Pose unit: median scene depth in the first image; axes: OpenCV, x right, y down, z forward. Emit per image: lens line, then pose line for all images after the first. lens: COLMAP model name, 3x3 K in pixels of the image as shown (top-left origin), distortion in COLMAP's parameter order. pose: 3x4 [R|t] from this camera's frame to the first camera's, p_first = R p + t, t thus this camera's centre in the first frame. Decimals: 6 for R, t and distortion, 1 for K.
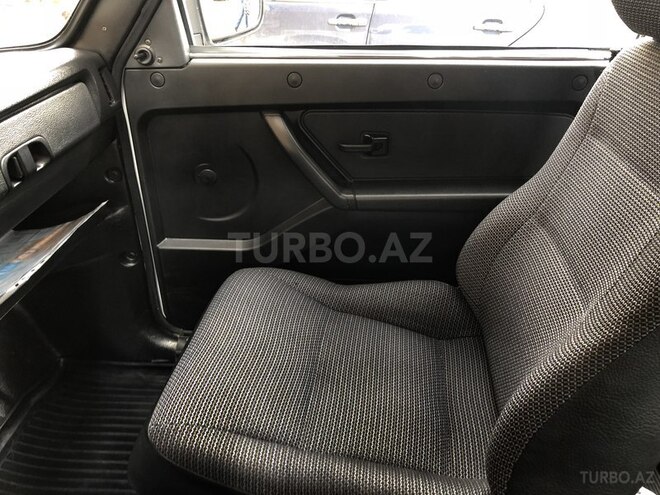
lens RADIAL K [[540.4, 0, 343.8], [0, 540.4, 246.4], [0, 0, 1]] dist [-0.003408, -0.004742]
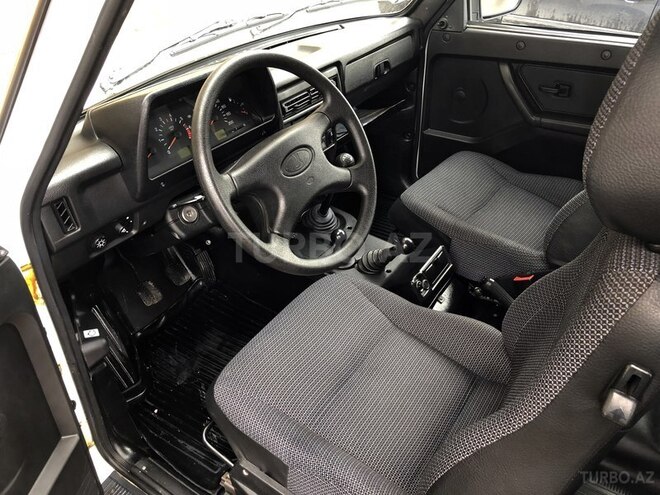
lens RADIAL K [[540.4, 0, 343.8], [0, 540.4, 246.4], [0, 0, 1]] dist [-0.003408, -0.004742]
pose [[0.865830, 0.266407, -0.423516, 0.317318], [-0.229816, 0.963638, 0.136331, 0.206230], [0.444436, -0.020708, 0.895571, -0.809556]]
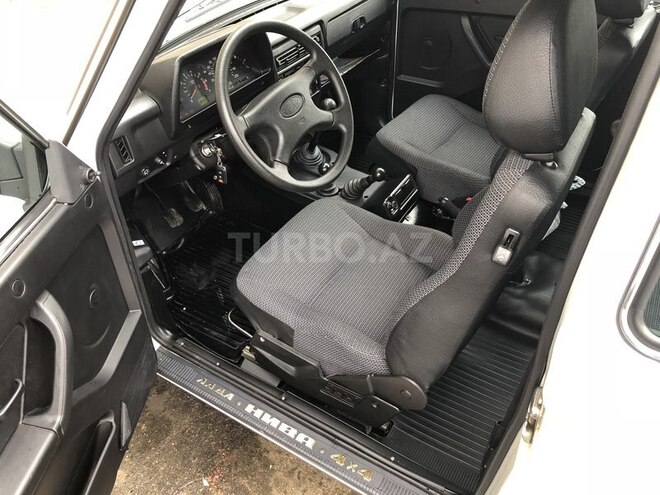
lens RADIAL K [[527.7, 0, 330.0], [0, 527.7, 247.5], [0, 0, 1]] dist [0.051447, -0.199301]
pose [[0.871304, 0.289406, -0.396325, 0.460283], [-0.207996, 0.949257, 0.235901, 0.214122], [0.444486, -0.123107, 0.887286, -1.076210]]
